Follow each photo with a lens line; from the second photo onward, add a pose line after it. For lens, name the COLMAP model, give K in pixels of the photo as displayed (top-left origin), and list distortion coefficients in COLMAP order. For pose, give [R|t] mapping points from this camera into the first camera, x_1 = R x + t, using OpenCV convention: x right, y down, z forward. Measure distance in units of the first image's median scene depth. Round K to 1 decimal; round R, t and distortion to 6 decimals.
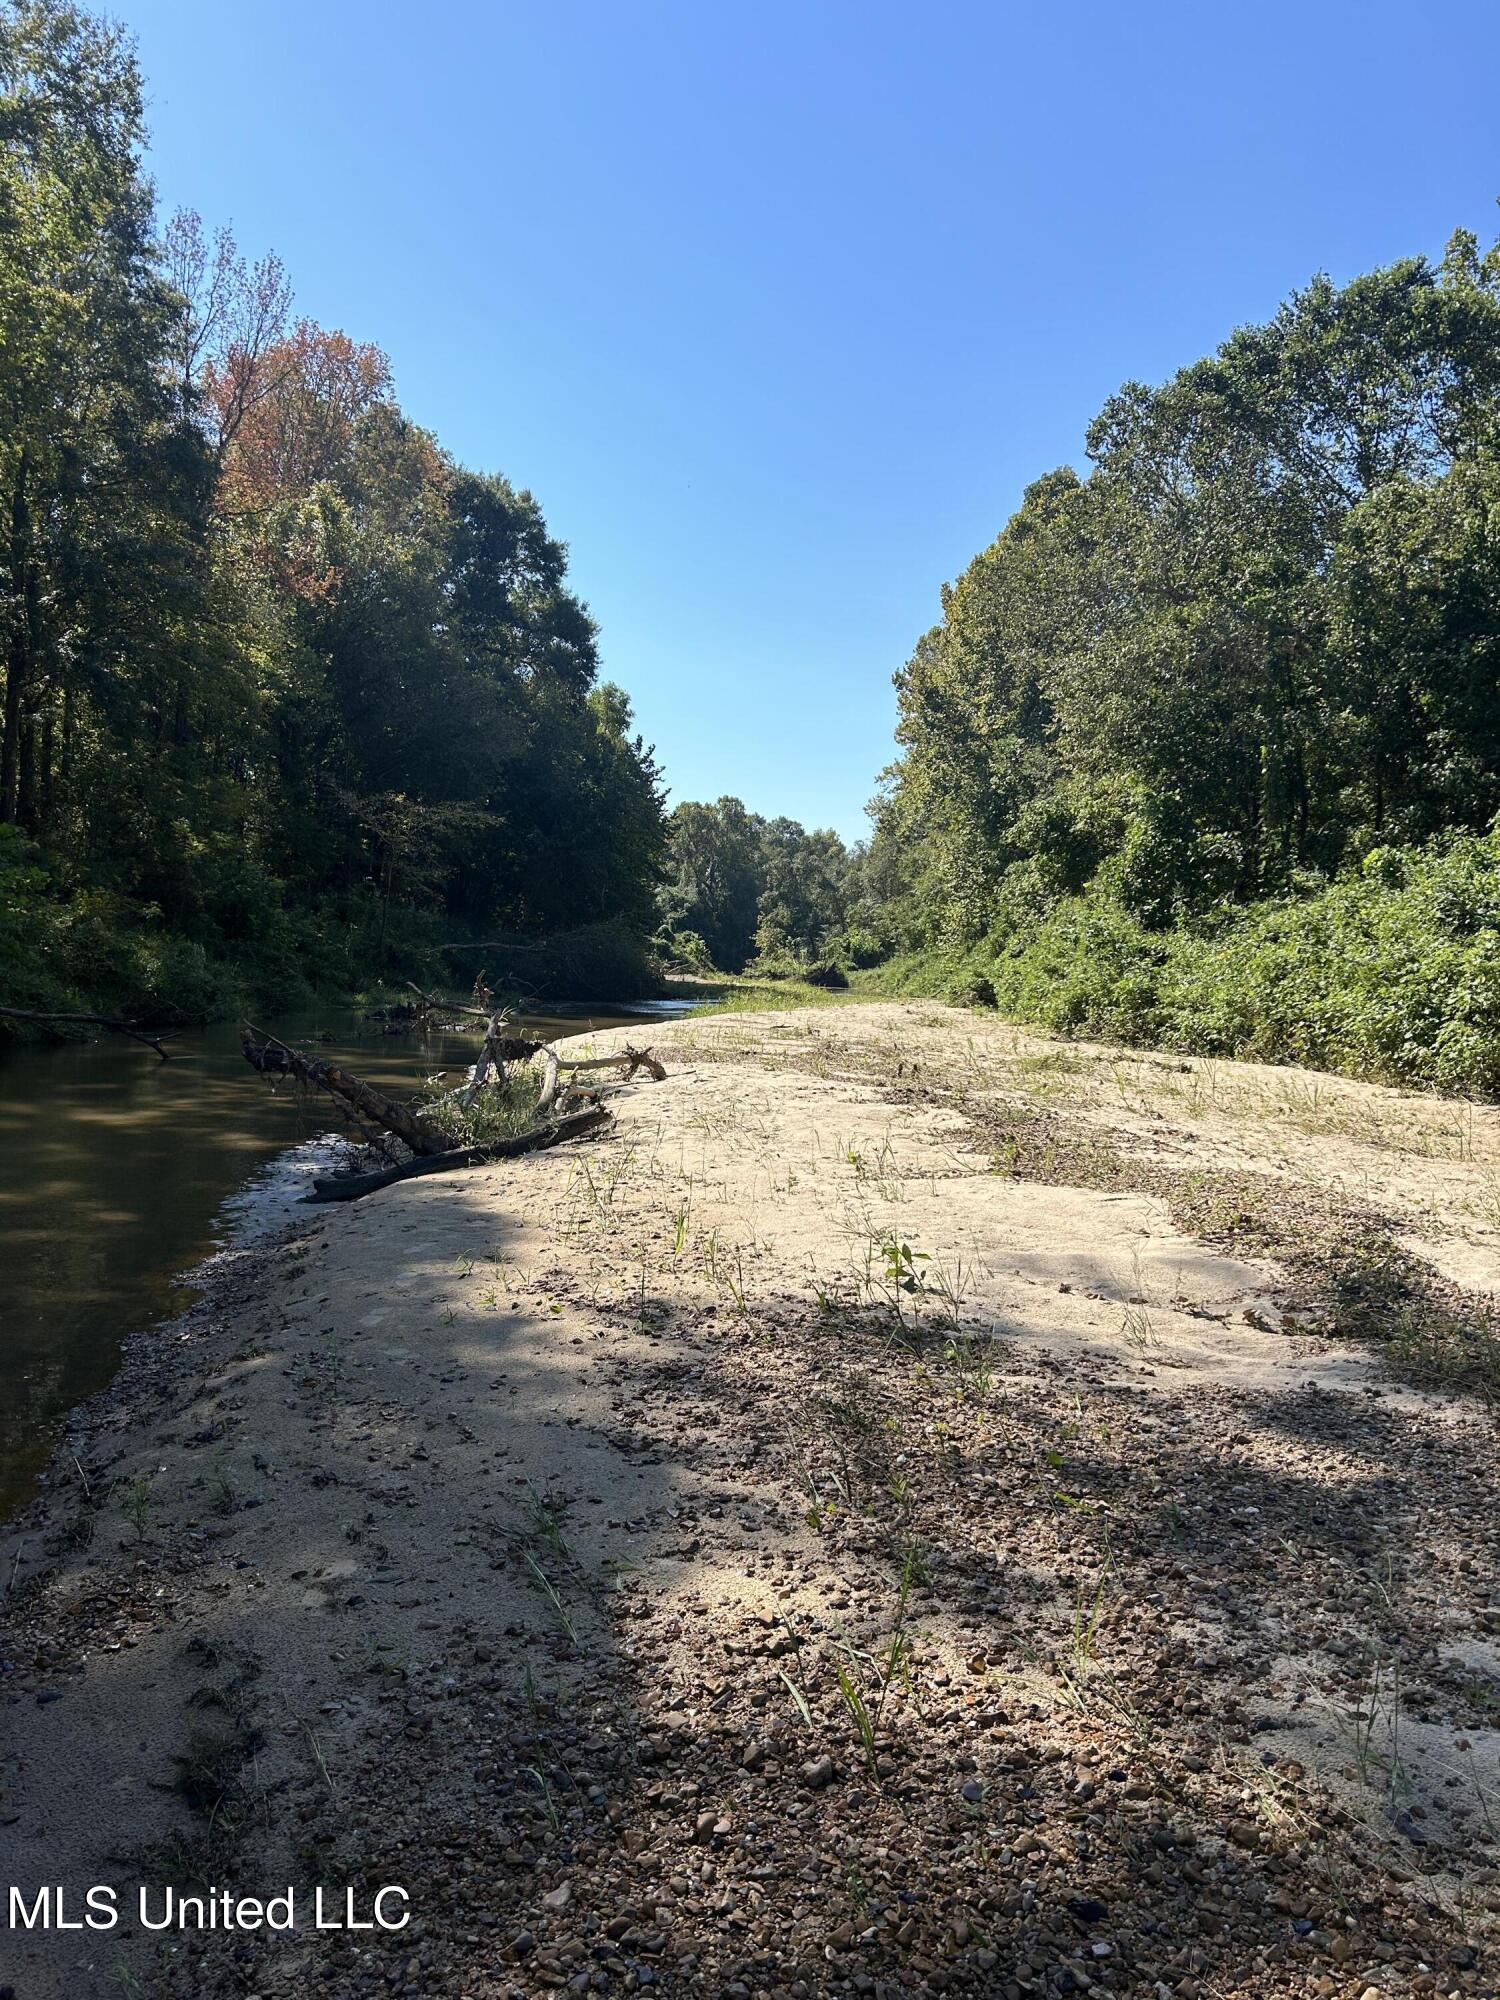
lens RADIAL K [[1488.2, 0, 752.3], [0, 1488.2, 993.3], [0, 0, 1]] dist [0.051709, -0.067602]
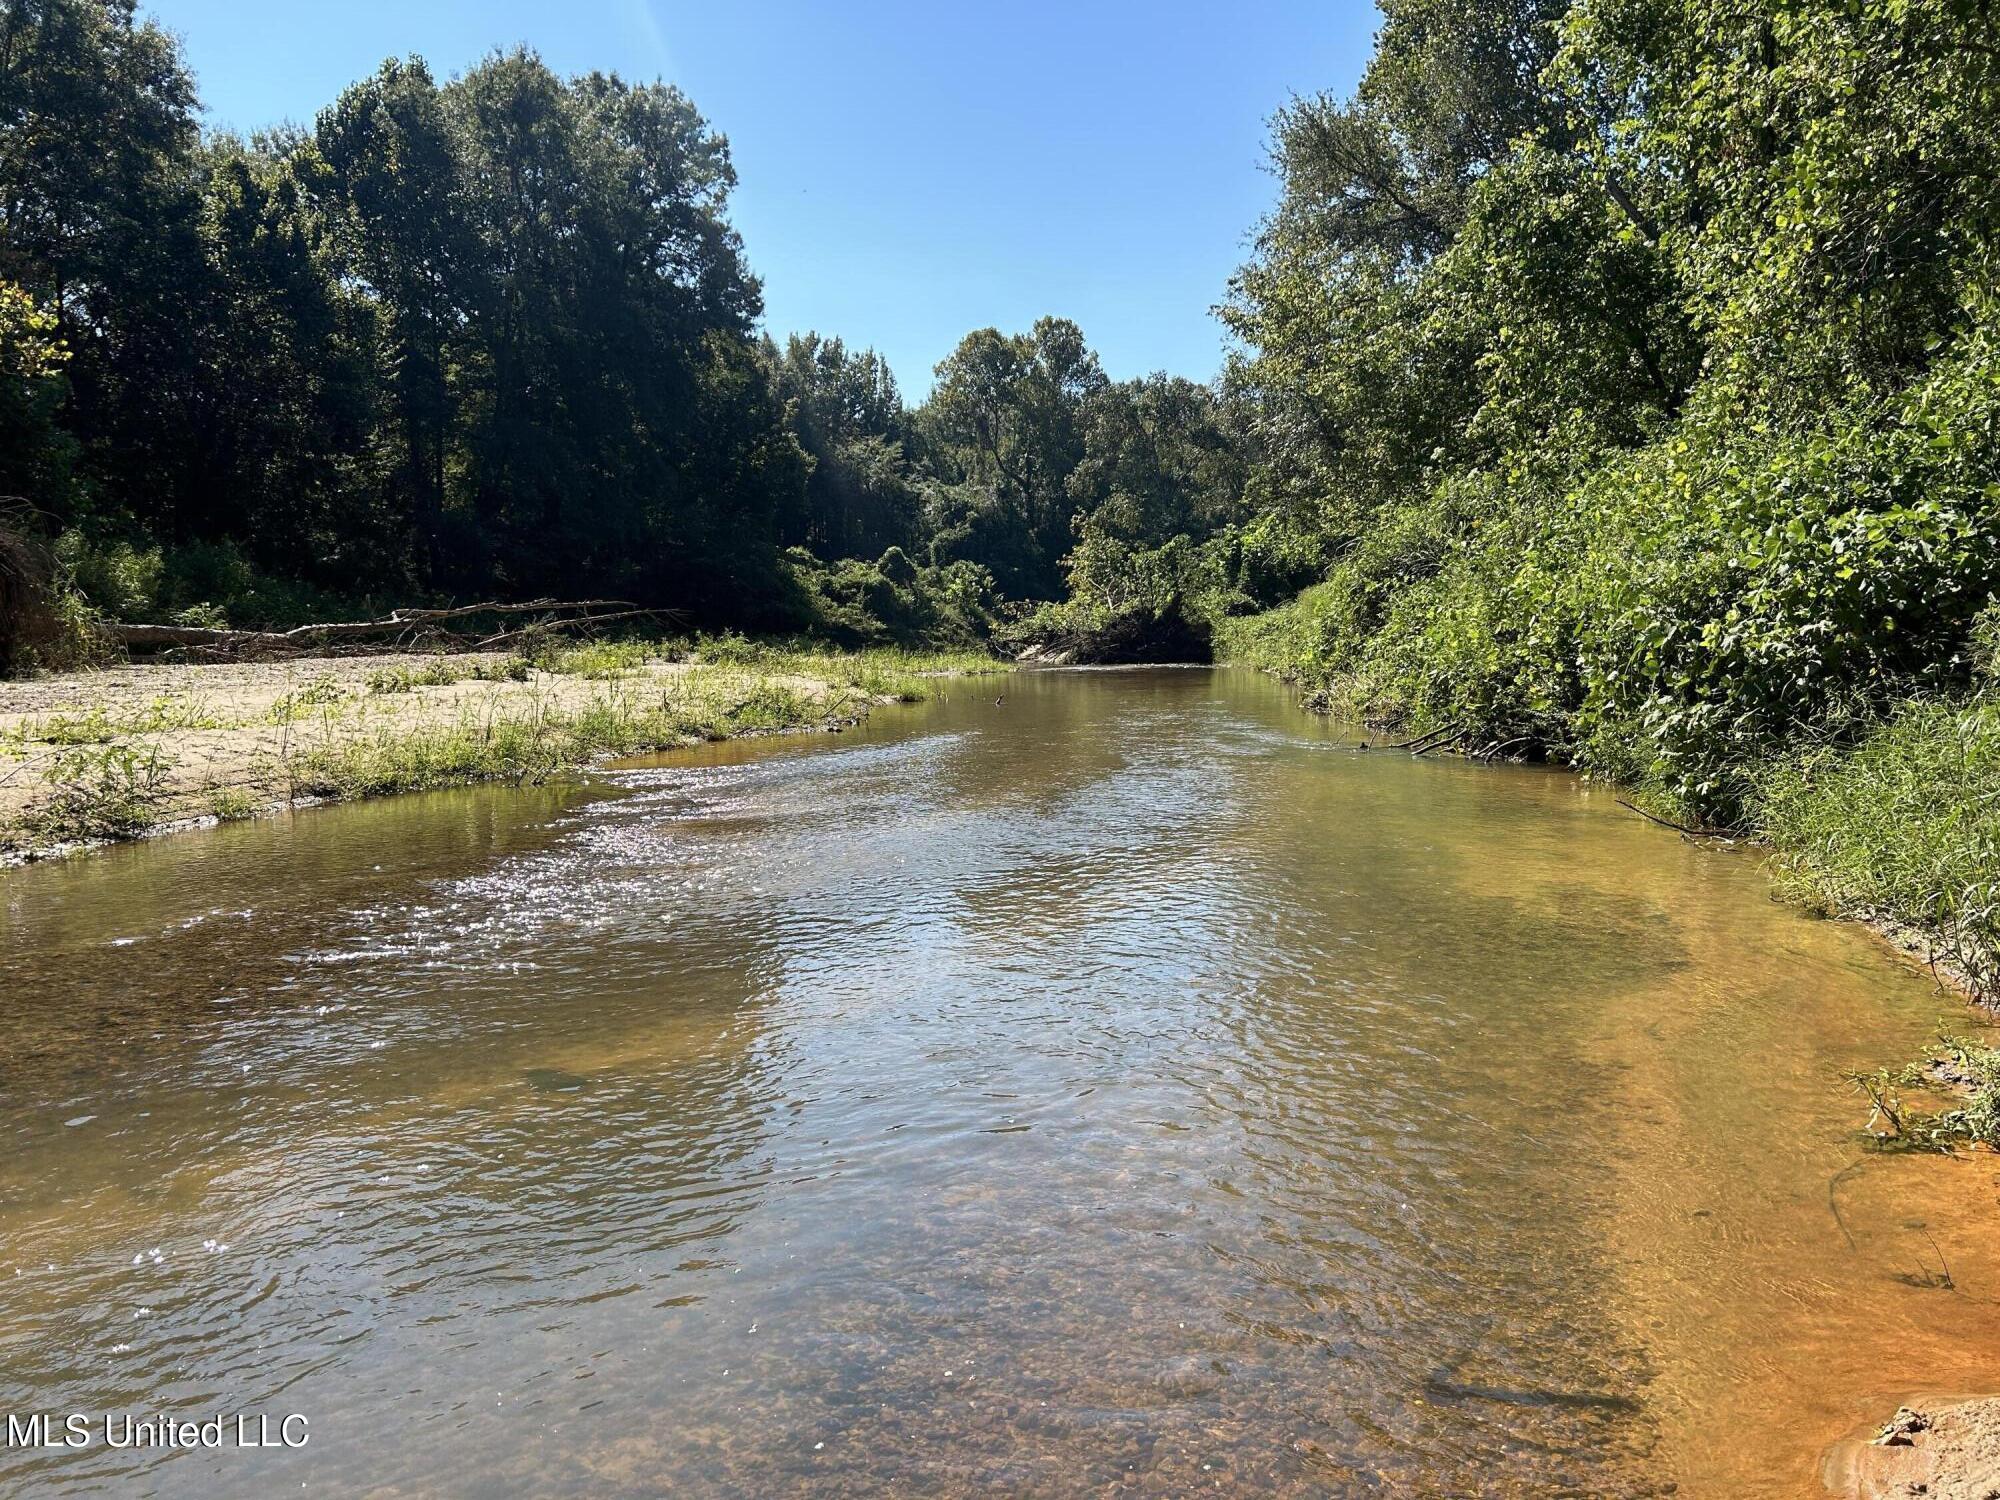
lens RADIAL K [[1488.2, 0, 1003.1], [0, 1488.2, 724.0], [0, 0, 1]] dist [0.051709, -0.067602]
pose [[0.986861, -0.037380, -0.157190, 0.054925], [0.044050, 0.998261, 0.039169, -0.004085], [0.155453, -0.045578, 0.986791, 0.506456]]
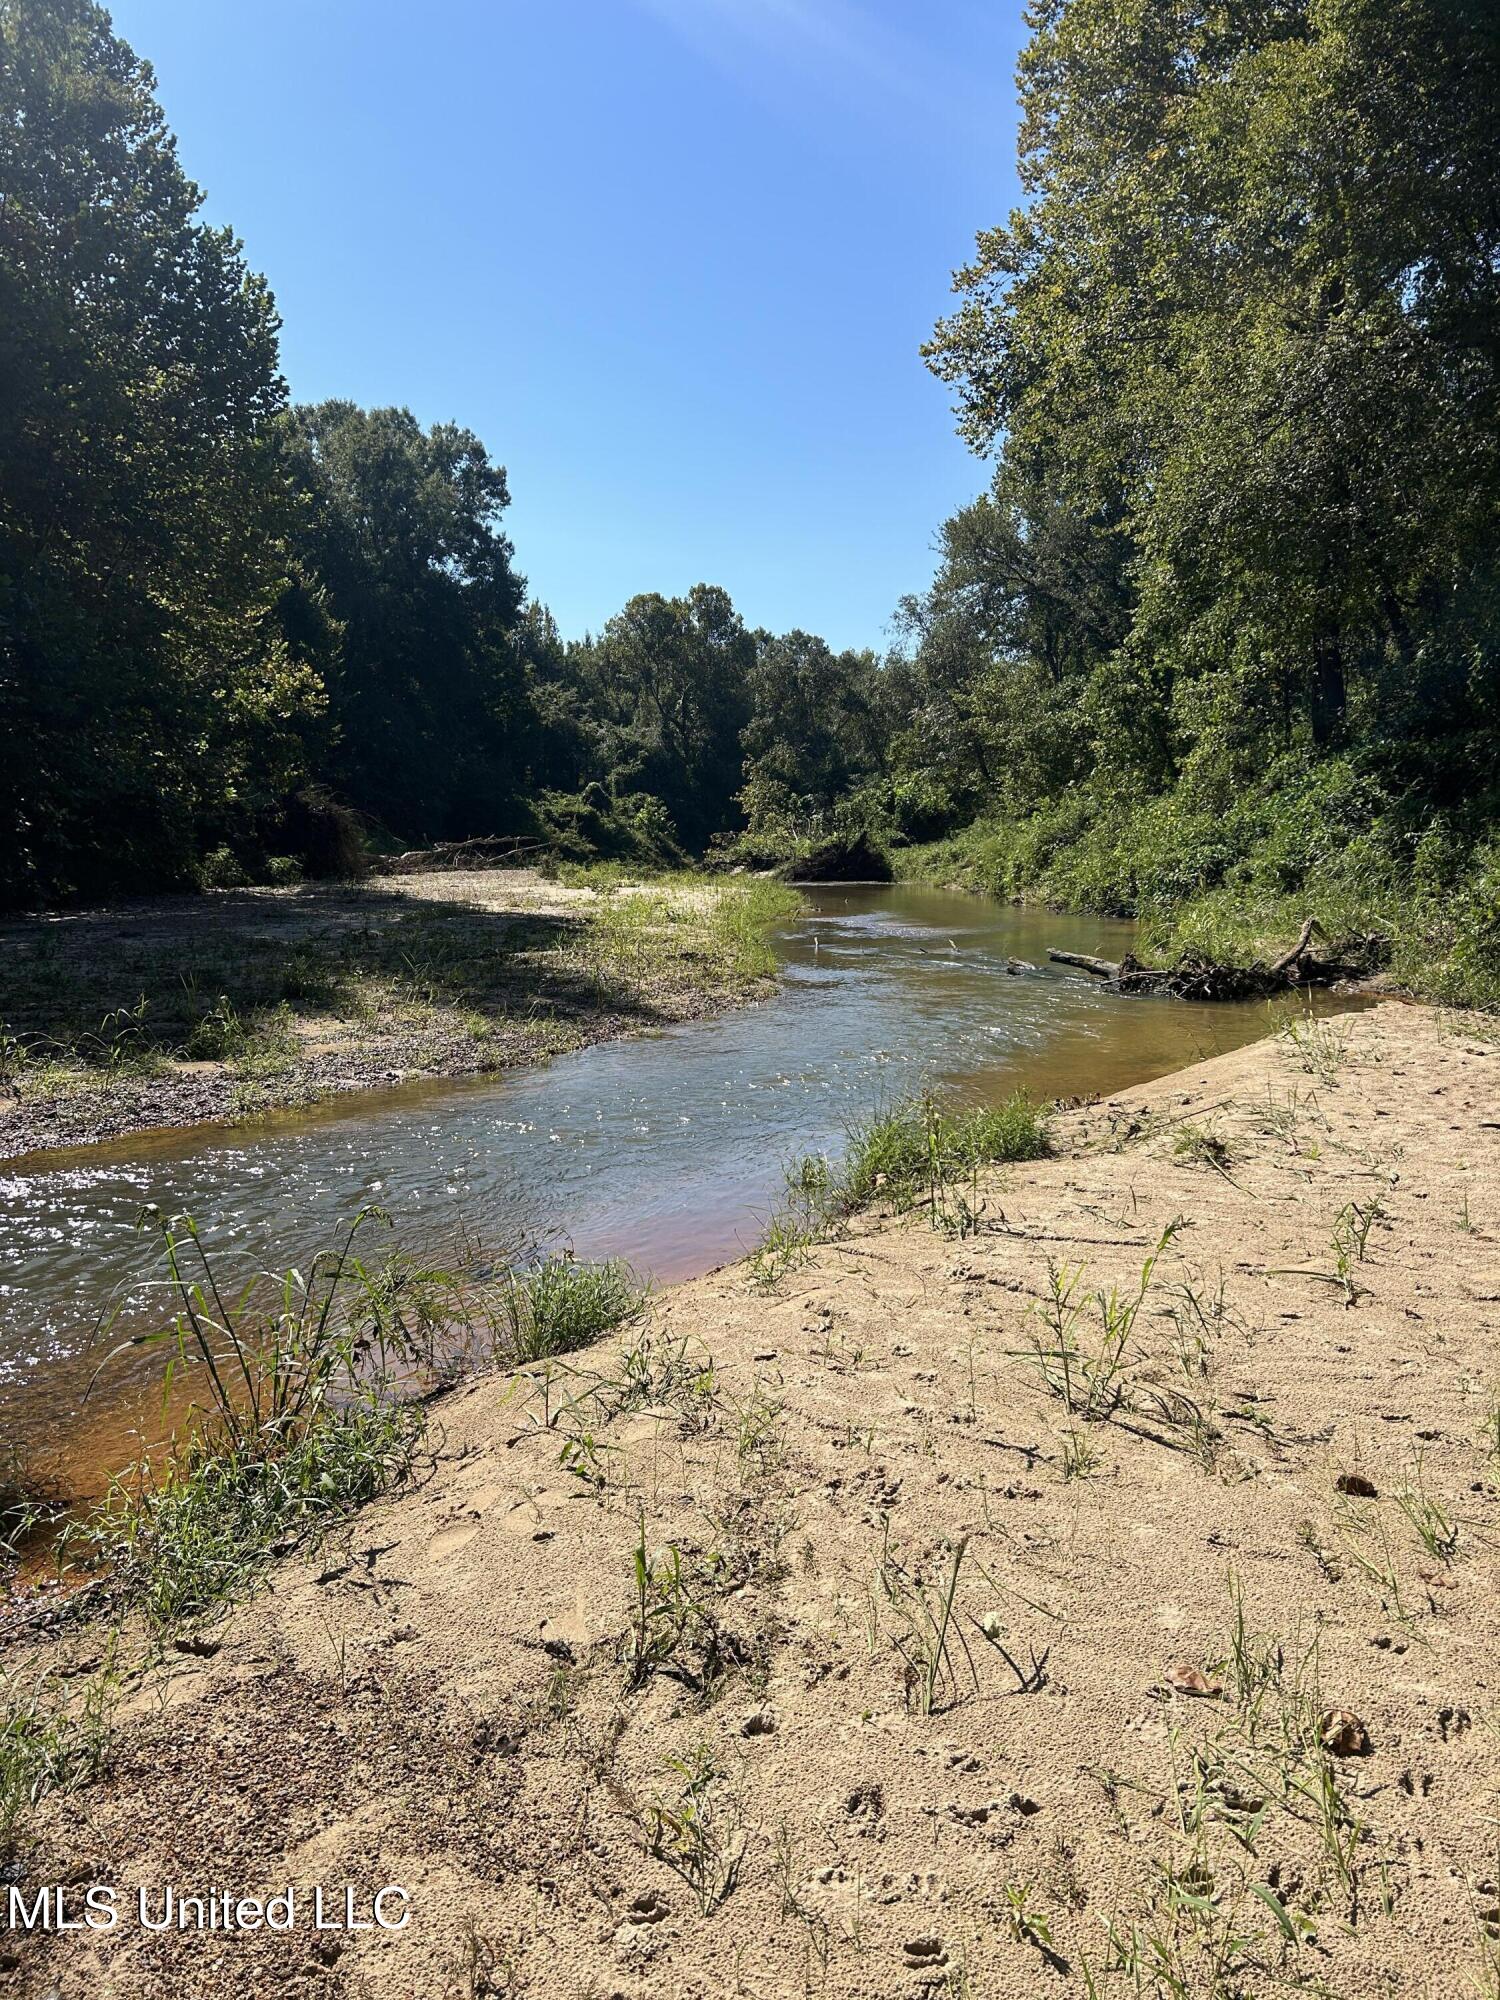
lens RADIAL K [[1488.2, 0, 739.5], [0, 1488.2, 1020.1], [0, 0, 1]] dist [0.051709, -0.067602]
pose [[0.998688, -0.026447, -0.043842, 0.025940], [0.030595, 0.994830, 0.096831, -0.005772], [0.041055, -0.098046, 0.994335, 0.377339]]
